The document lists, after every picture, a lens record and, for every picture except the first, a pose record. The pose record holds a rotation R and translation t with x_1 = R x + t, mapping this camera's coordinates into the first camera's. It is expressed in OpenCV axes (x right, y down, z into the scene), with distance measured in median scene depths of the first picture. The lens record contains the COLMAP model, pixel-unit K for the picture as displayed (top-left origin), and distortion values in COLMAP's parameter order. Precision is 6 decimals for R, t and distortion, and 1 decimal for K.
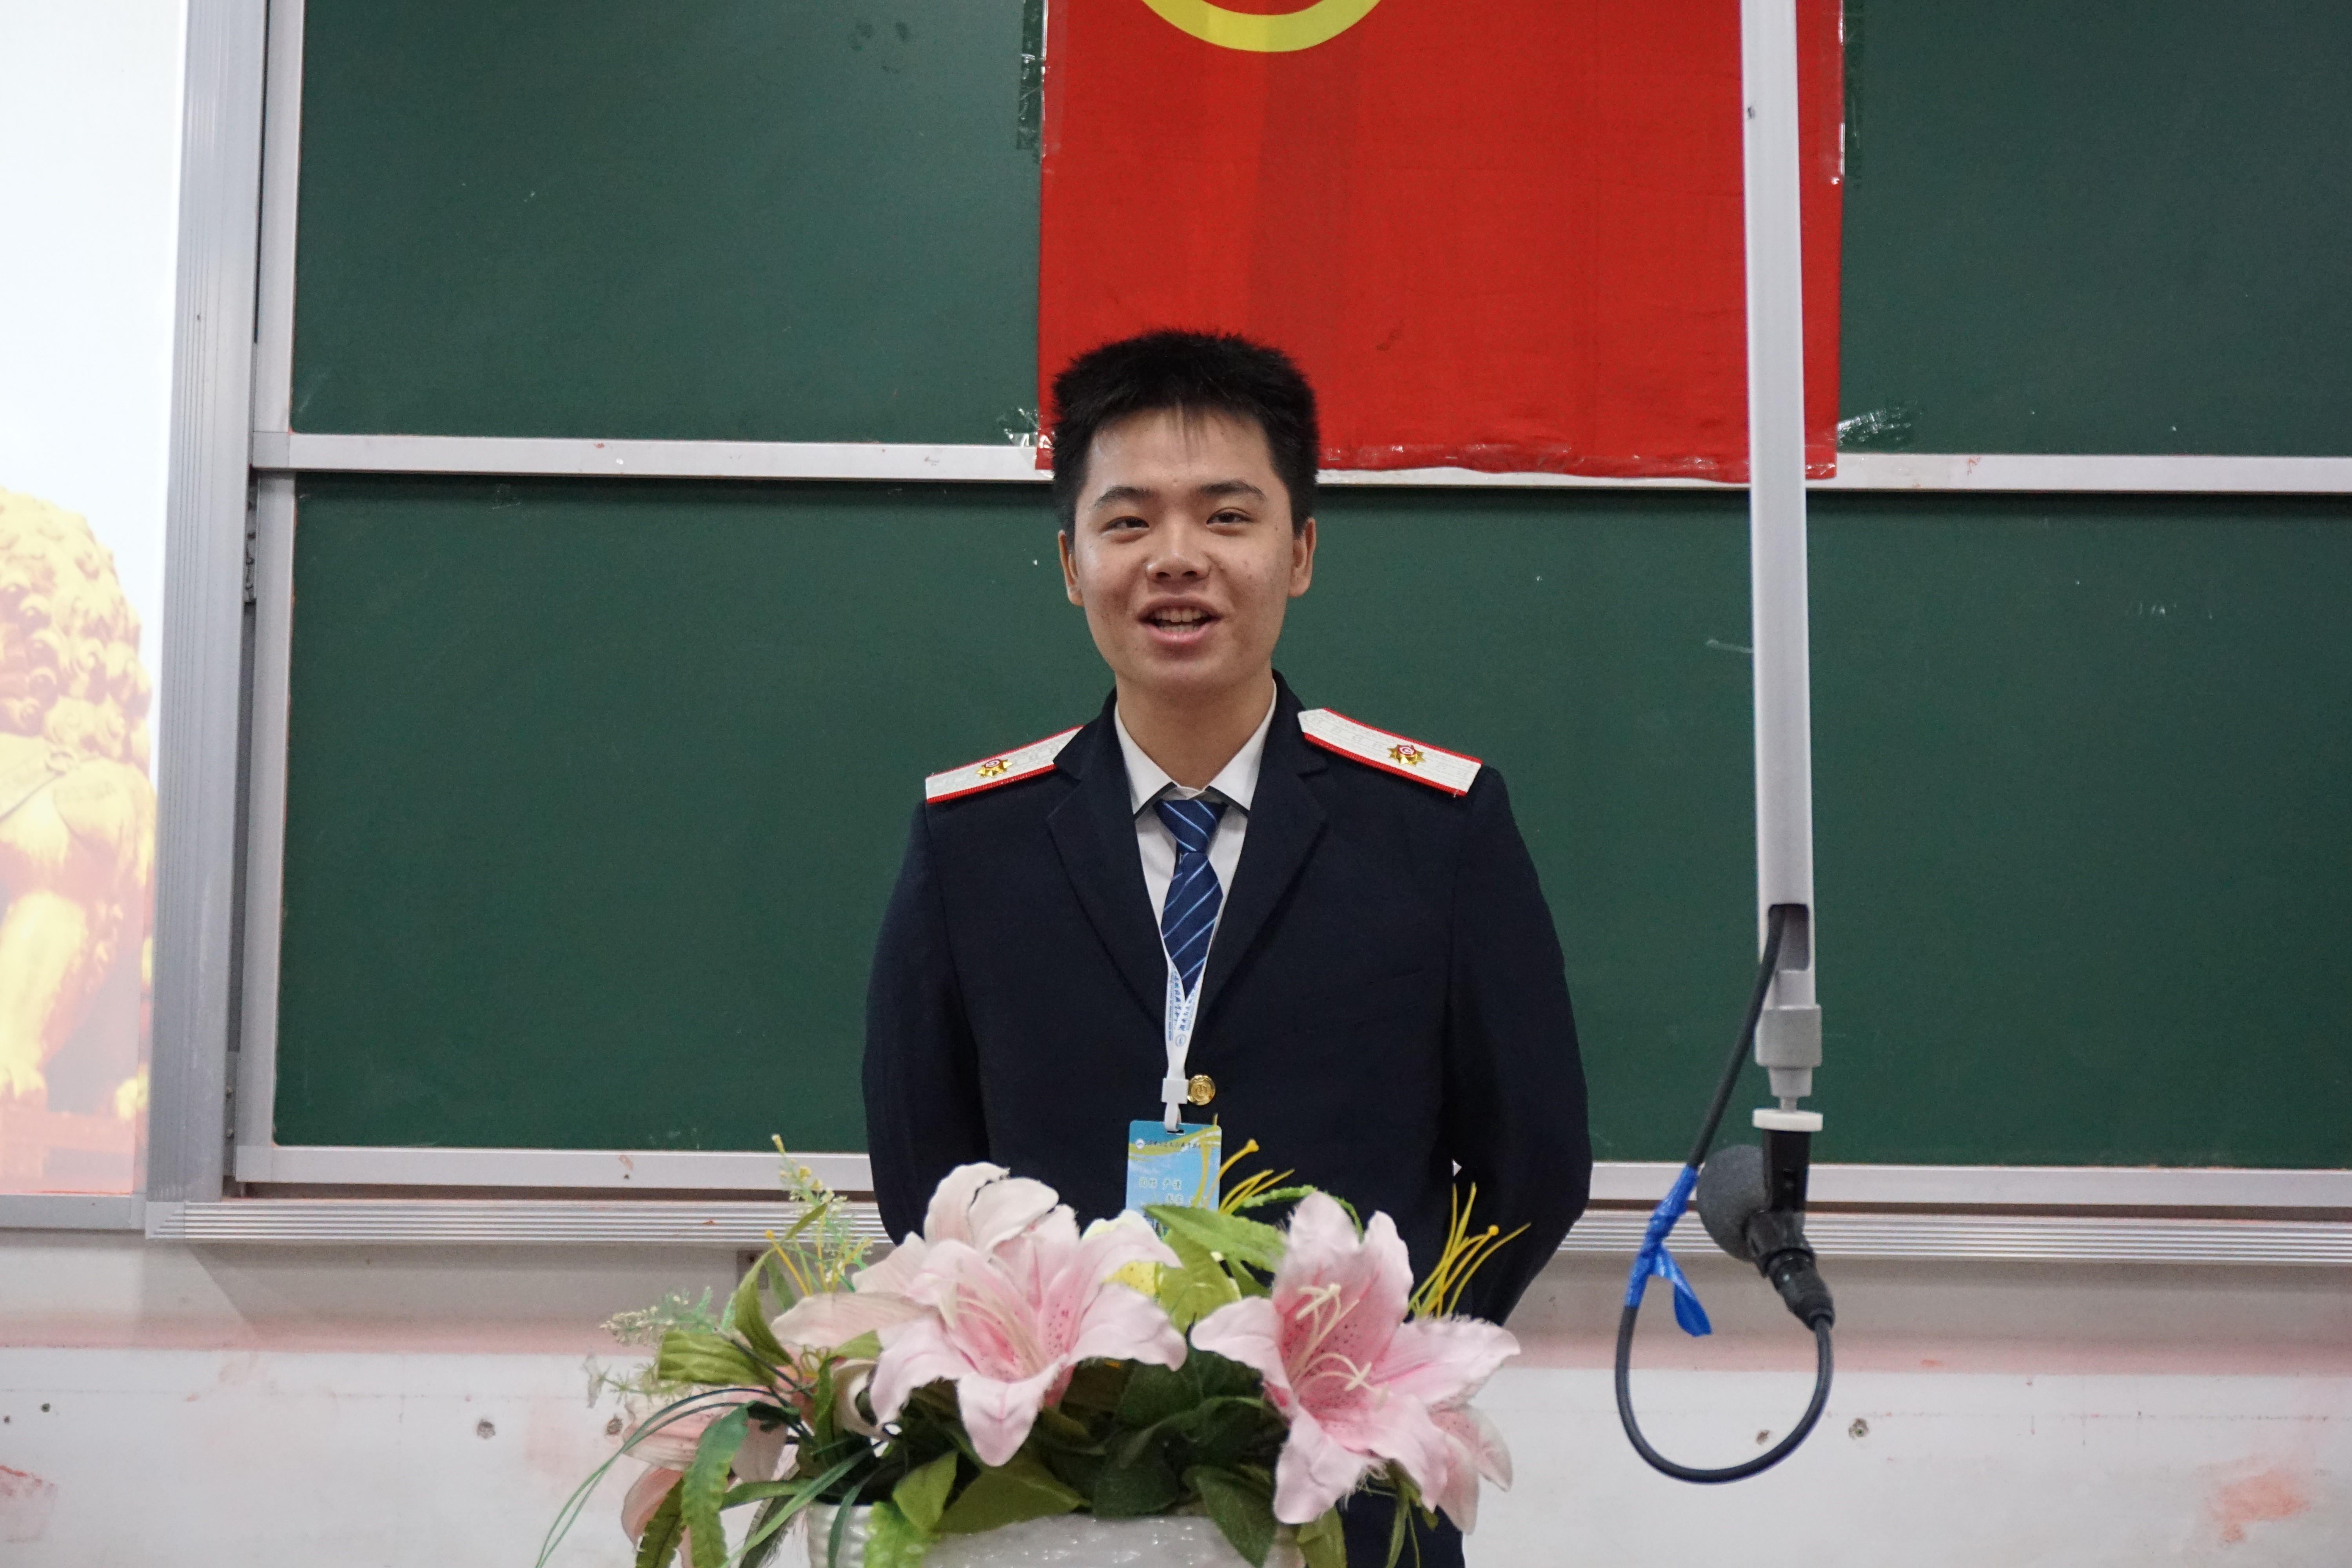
lens RADIAL K [[3130.8, 0, 1173.9], [0, 3130.8, 790.8], [0, 0, 1]] dist [0.003406, 0.055056]
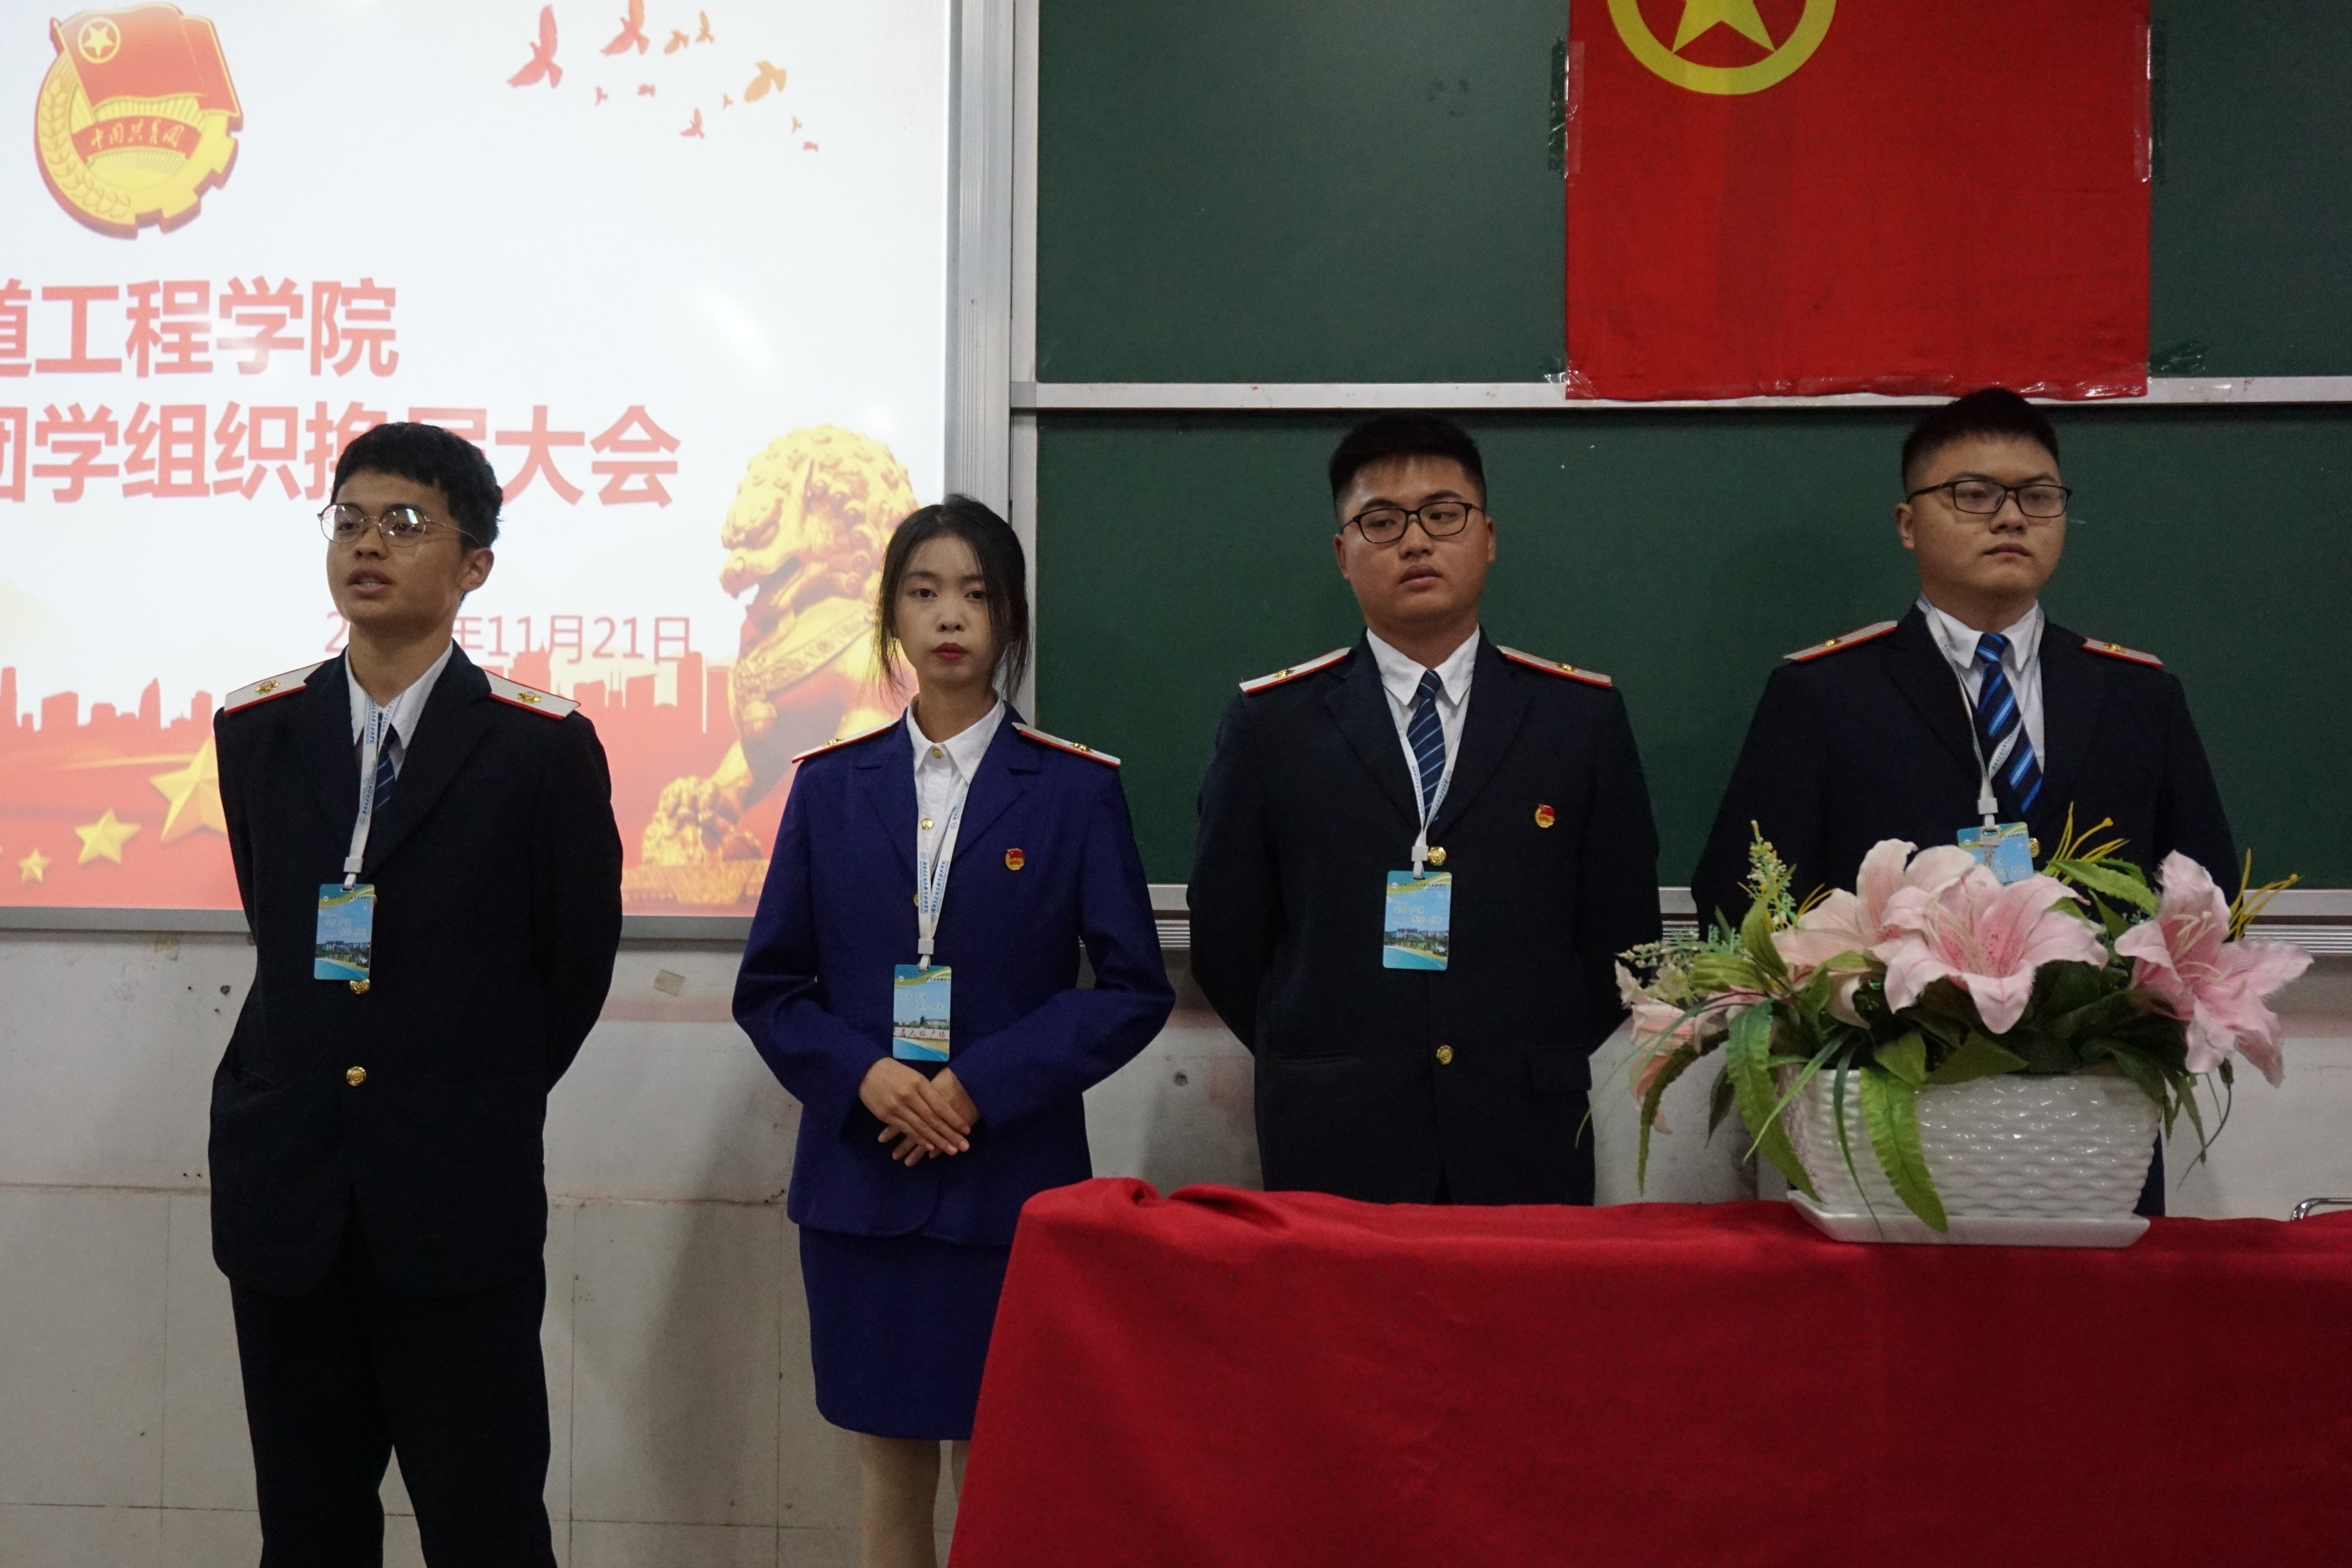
lens RADIAL K [[2250.2, 0, 1167.5], [0, 2250.2, 788.0], [0, 0, 1]] dist [0.020712, -0.024660]
pose [[0.998772, -0.005217, -0.049277, -0.355751], [0.007518, 0.998885, 0.046618, 0.046038], [0.048978, -0.046931, 0.997697, -0.049379]]
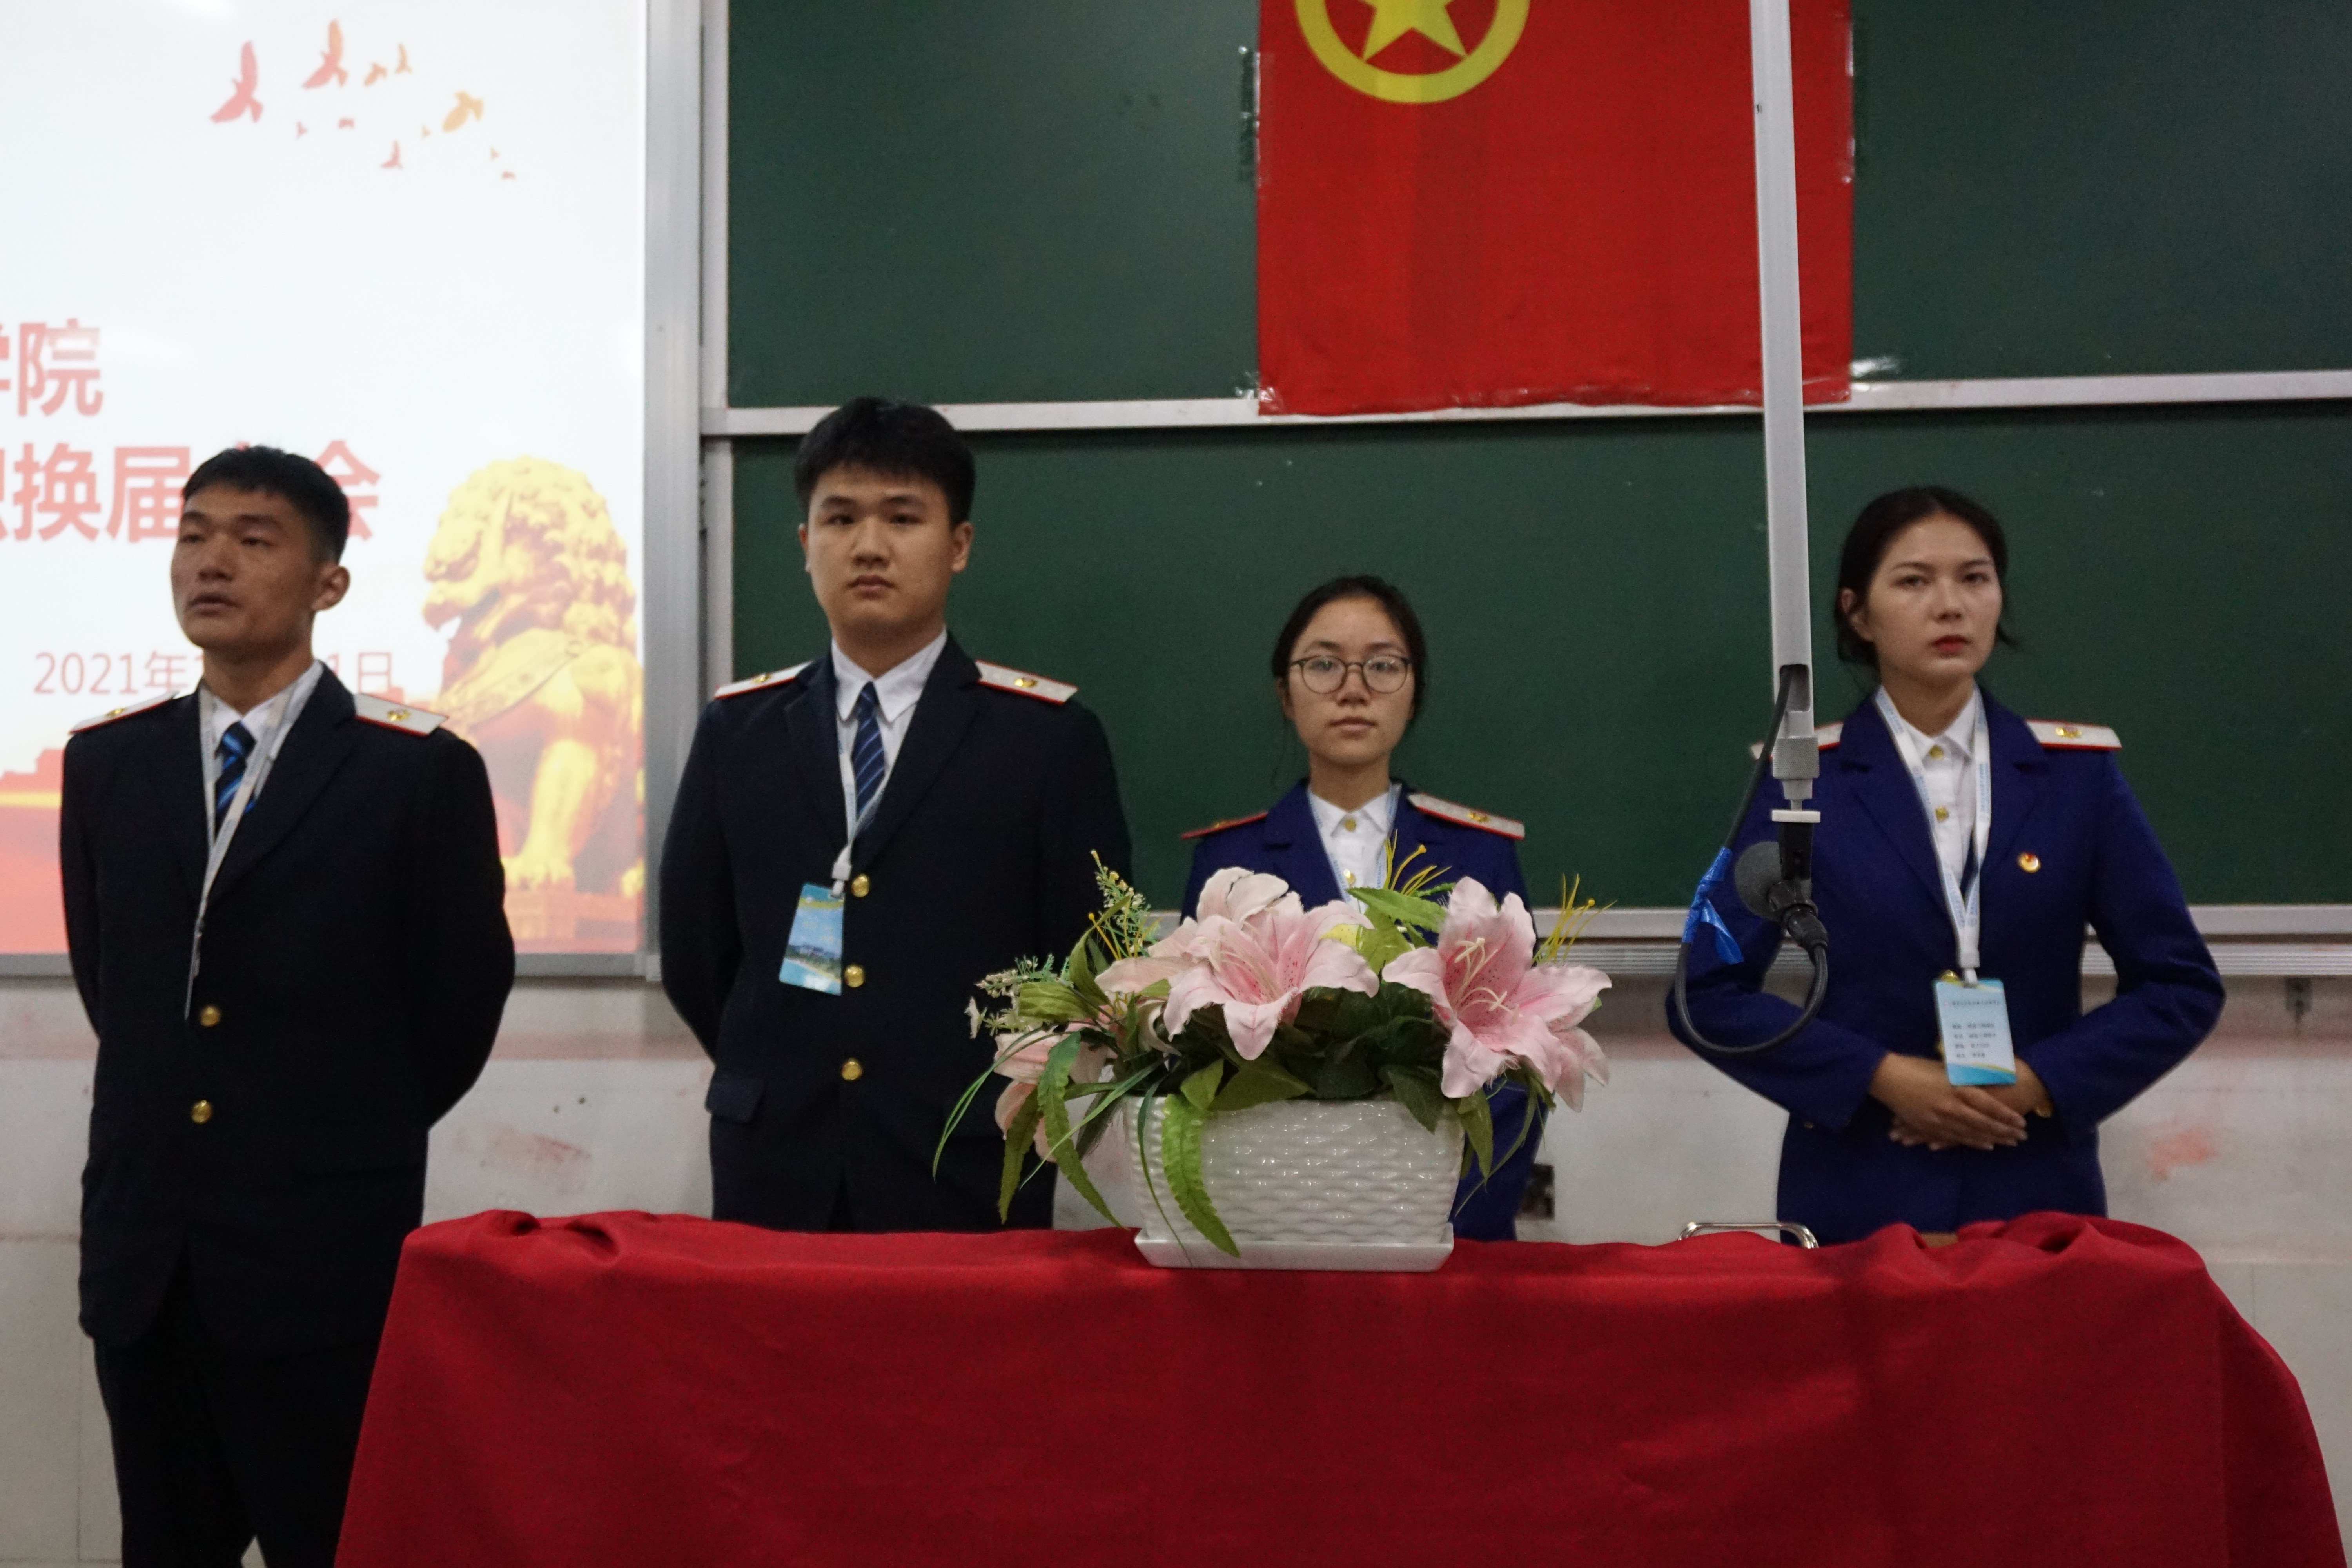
lens RADIAL K [[2367.9, 0, 1174.9], [0, 2367.9, 778.4], [0, 0, 1]] dist [0.009610, -0.006456]
pose [[0.996452, -0.022261, -0.081167, 0.000905], [0.025160, 0.999075, 0.034873, 0.040006], [0.080315, -0.036791, 0.996090, -0.097114]]
